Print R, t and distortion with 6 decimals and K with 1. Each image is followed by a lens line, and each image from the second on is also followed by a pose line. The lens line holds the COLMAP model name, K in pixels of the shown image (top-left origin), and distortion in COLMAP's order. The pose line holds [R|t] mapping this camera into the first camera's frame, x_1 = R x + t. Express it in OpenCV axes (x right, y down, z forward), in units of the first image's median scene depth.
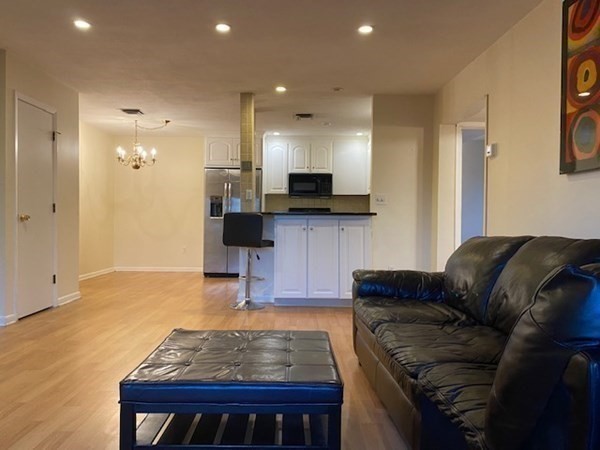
lens RADIAL K [[450.2, 0, 300.0], [0, 450.2, 225.0], [0, 0, 1]] dist [0.105592, -0.220143]
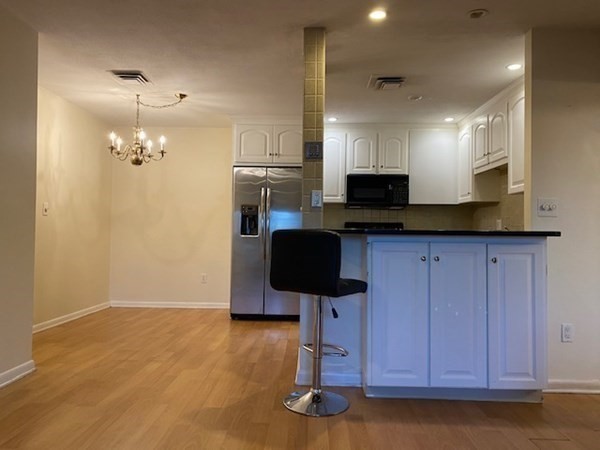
lens RADIAL K [[450.2, 0, 300.0], [0, 450.2, 225.0], [0, 0, 1]] dist [0.105592, -0.220143]
pose [[0.999428, 0.003170, -0.033663, -0.085545], [-0.004303, 0.999425, -0.033635, -0.010141], [0.033537, 0.033761, 0.998867, 0.306775]]
